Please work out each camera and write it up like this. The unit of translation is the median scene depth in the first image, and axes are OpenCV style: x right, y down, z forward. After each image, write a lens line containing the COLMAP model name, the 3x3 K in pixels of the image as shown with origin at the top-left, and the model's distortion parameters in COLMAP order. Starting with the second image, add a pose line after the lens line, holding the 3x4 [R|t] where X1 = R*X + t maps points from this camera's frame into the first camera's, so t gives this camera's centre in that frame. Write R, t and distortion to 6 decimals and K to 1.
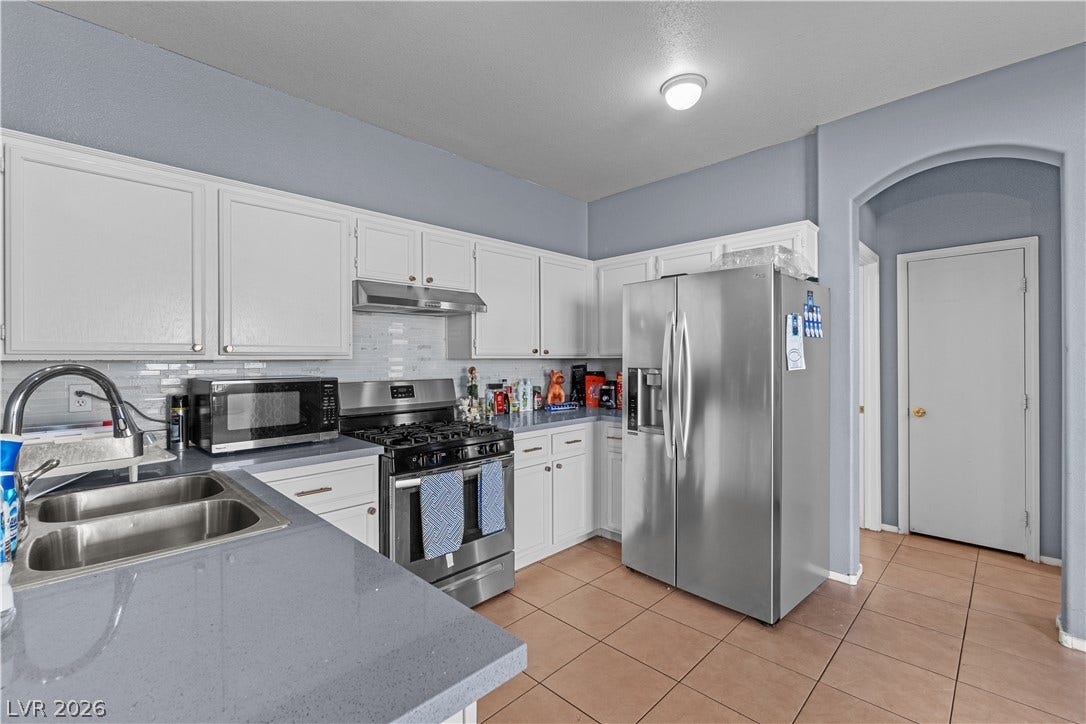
lens RADIAL K [[471.2, 0, 537.7], [0, 471.2, 358.5], [0, 0, 1]] dist [-0.001904, -0.000173]
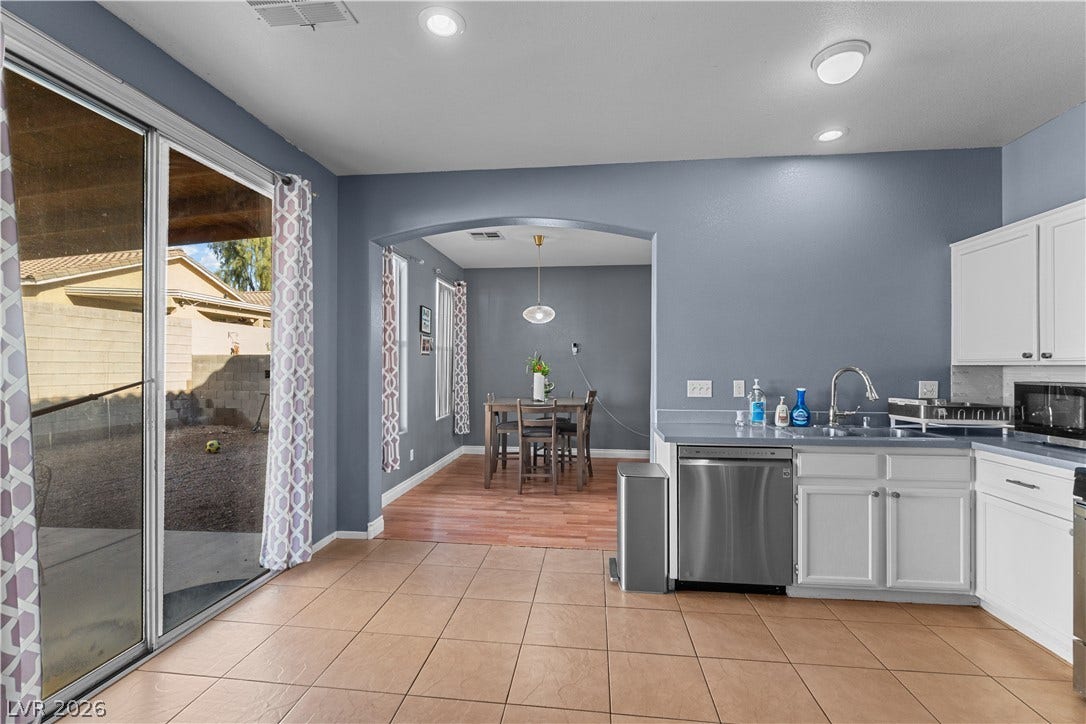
lens RADIAL K [[500.5, 0, 539.4], [0, 500.5, 367.8], [0, 0, 1]] dist [-0.000524, -0.000066]
pose [[-0.777269, 0.005480, -0.629145, 0.733038], [0.002669, 0.999982, 0.005412, 0.000288], [0.629163, 0.002528, -0.777269, 0.767609]]
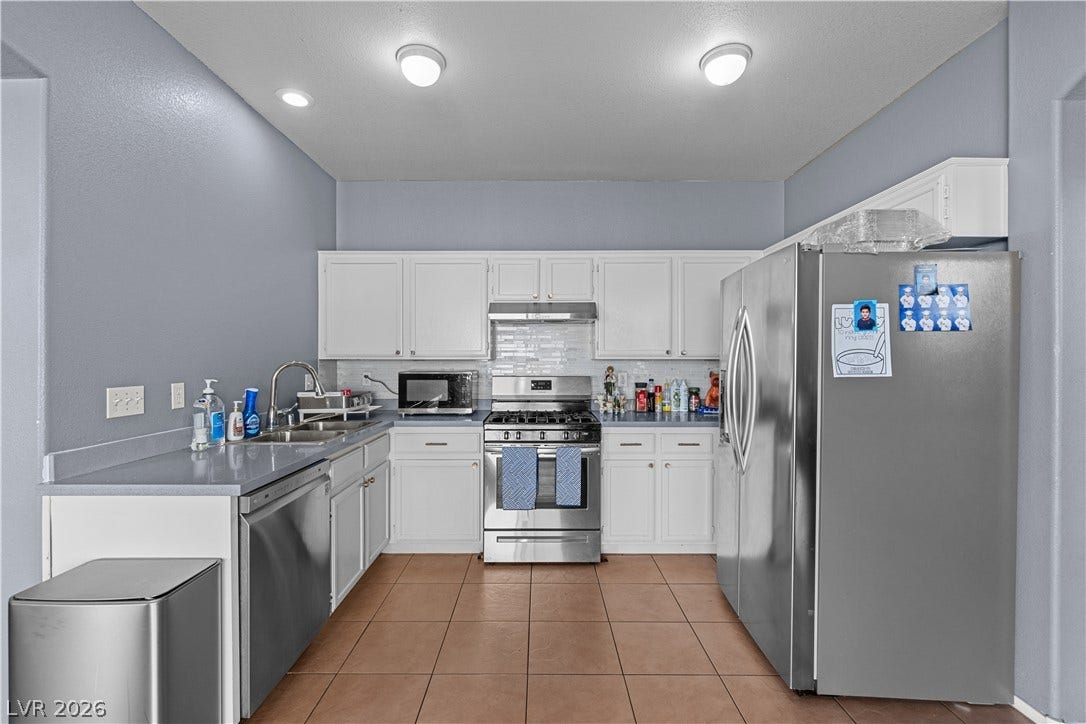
lens RADIAL K [[471.2, 0, 537.7], [0, 471.2, 358.5], [0, 0, 1]] dist [-0.001904, -0.000173]
pose [[0.711677, 0.004108, -0.702495, 0.543771], [-0.003382, 0.999991, 0.002422, -0.003326], [0.702499, 0.000652, 0.711684, 0.083623]]
